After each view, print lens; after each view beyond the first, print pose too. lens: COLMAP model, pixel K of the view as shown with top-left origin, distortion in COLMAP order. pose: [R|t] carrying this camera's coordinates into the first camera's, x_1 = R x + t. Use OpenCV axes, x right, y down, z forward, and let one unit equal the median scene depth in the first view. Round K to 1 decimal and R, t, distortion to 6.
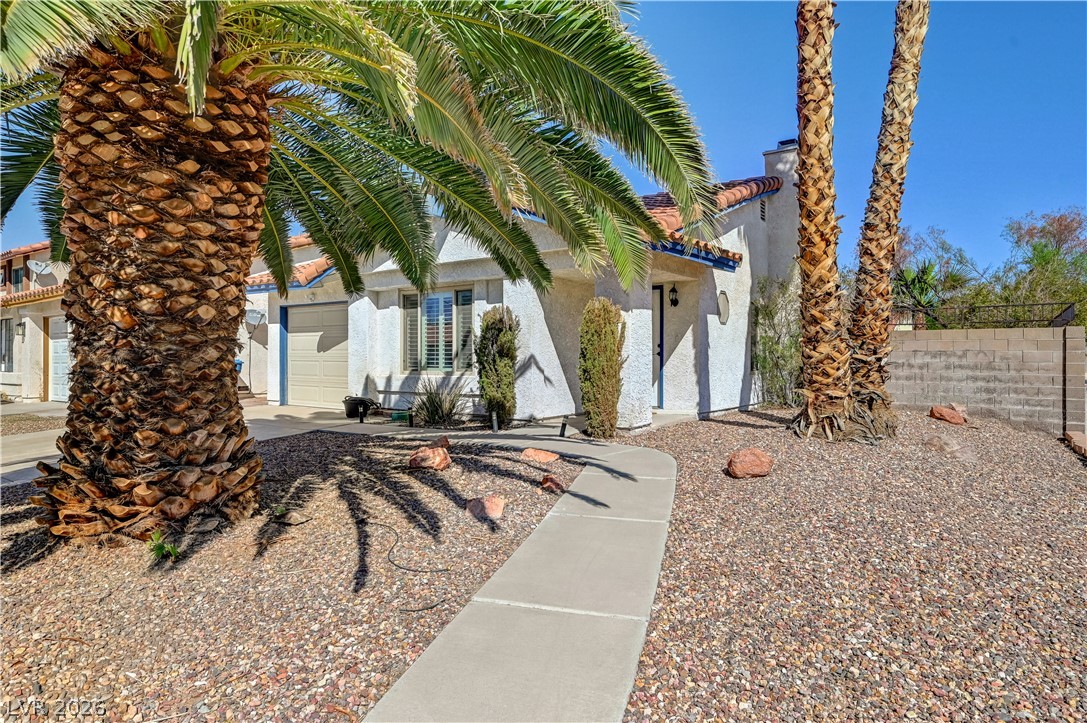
lens RADIAL K [[619.2, 0, 543.5], [0, 619.2, 361.5], [0, 0, 1]] dist [-0.001940, 0.000675]
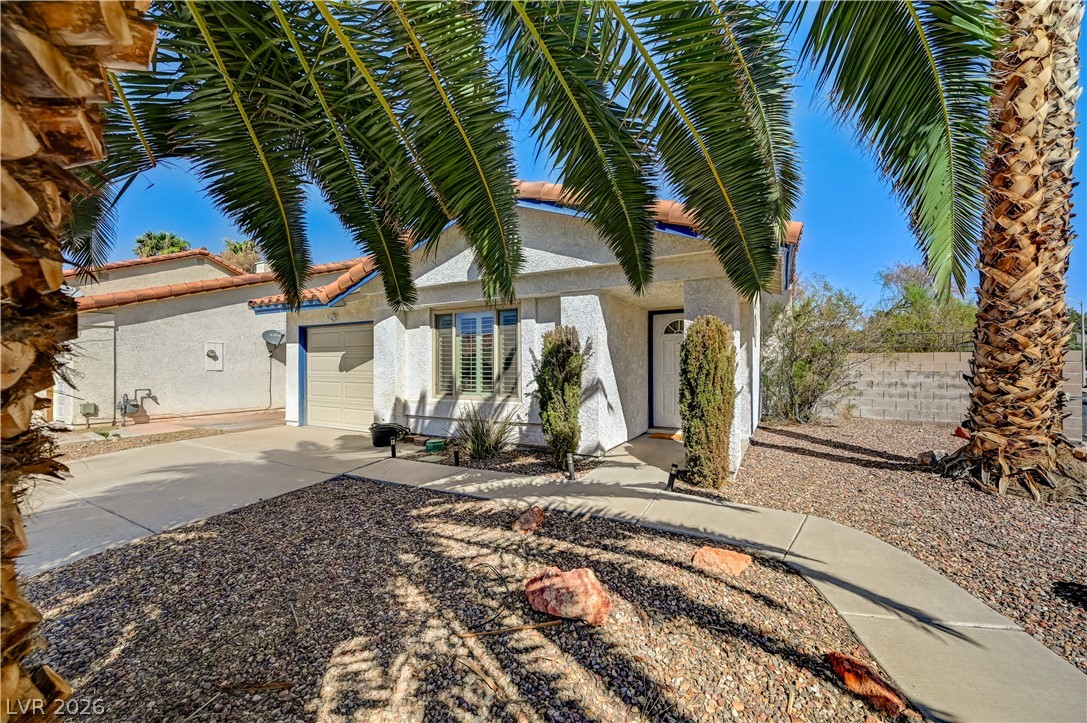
lens RADIAL K [[425.5, 0, 549.0], [0, 425.5, 364.6], [0, 0, 1]] dist [-0.000345, -0.000332]
pose [[0.992915, -0.000819, 0.118820, -0.157150], [0.001873, 0.999960, -0.008760, -0.029523], [-0.118808, 0.008921, 0.992877, 0.397975]]
